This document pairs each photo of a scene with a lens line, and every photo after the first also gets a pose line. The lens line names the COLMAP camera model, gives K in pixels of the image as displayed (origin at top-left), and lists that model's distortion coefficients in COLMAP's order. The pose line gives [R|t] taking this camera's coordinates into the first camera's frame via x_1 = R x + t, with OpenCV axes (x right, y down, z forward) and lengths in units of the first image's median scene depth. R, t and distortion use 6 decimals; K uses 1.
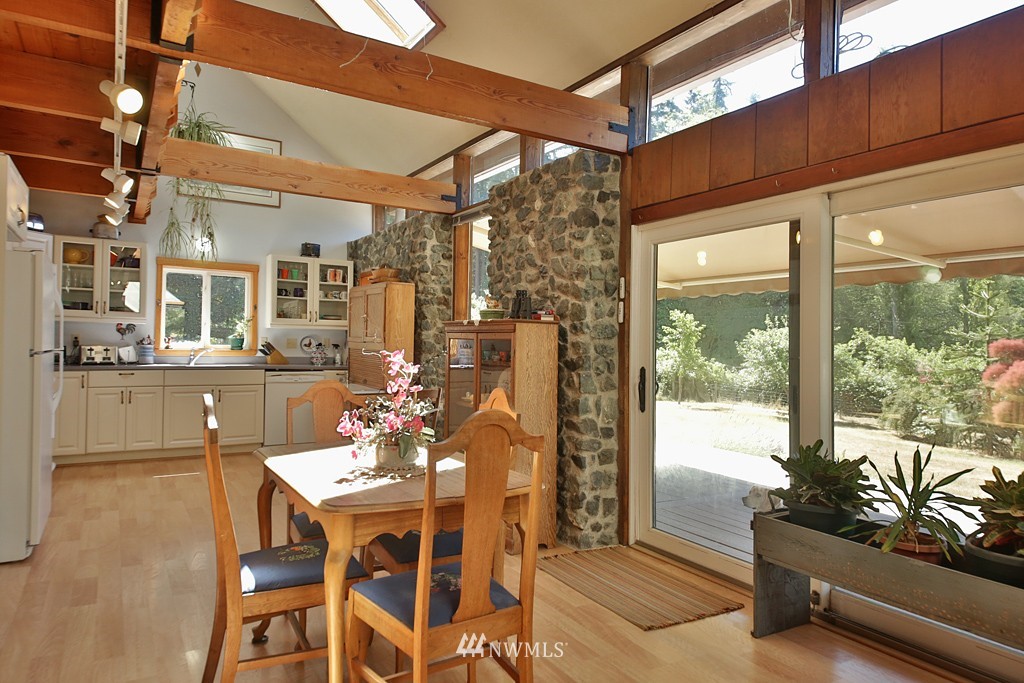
lens RADIAL K [[590.6, 0, 512.9], [0, 590.6, 321.1], [0, 0, 1]] dist [-0.008369, -0.002237]
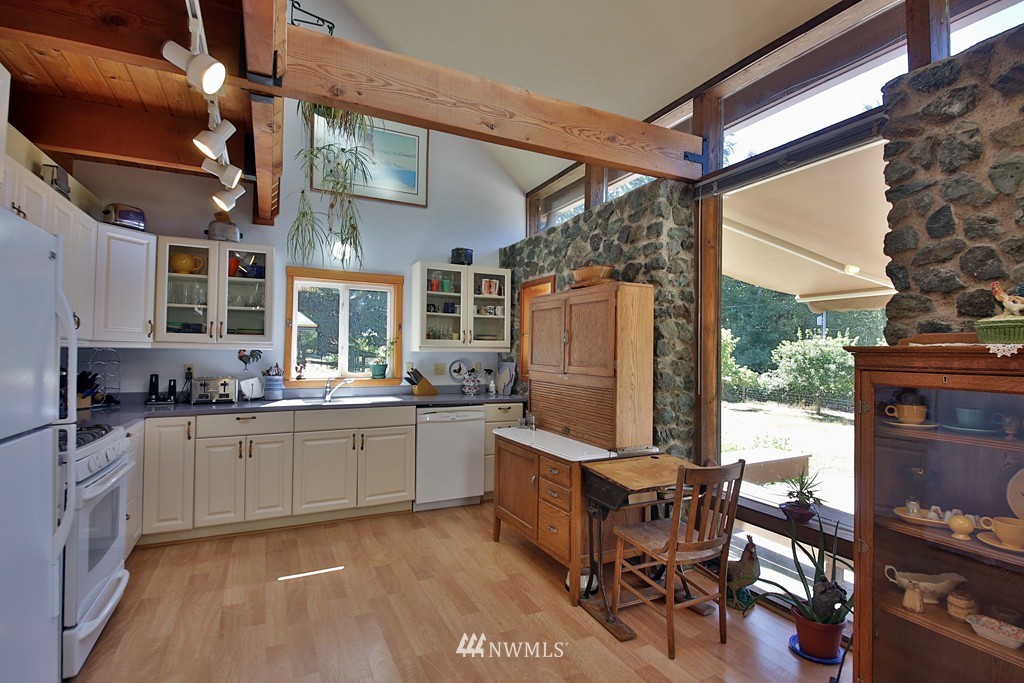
lens RADIAL K [[489.2, 0, 509.9], [0, 489.2, 322.0], [0, 0, 1]] dist [0.001310, -0.000291]
pose [[0.991301, -0.018474, -0.130313, -0.199164], [0.014444, 0.999390, -0.031802, -0.005995], [0.130821, 0.029643, 0.990963, 0.349083]]
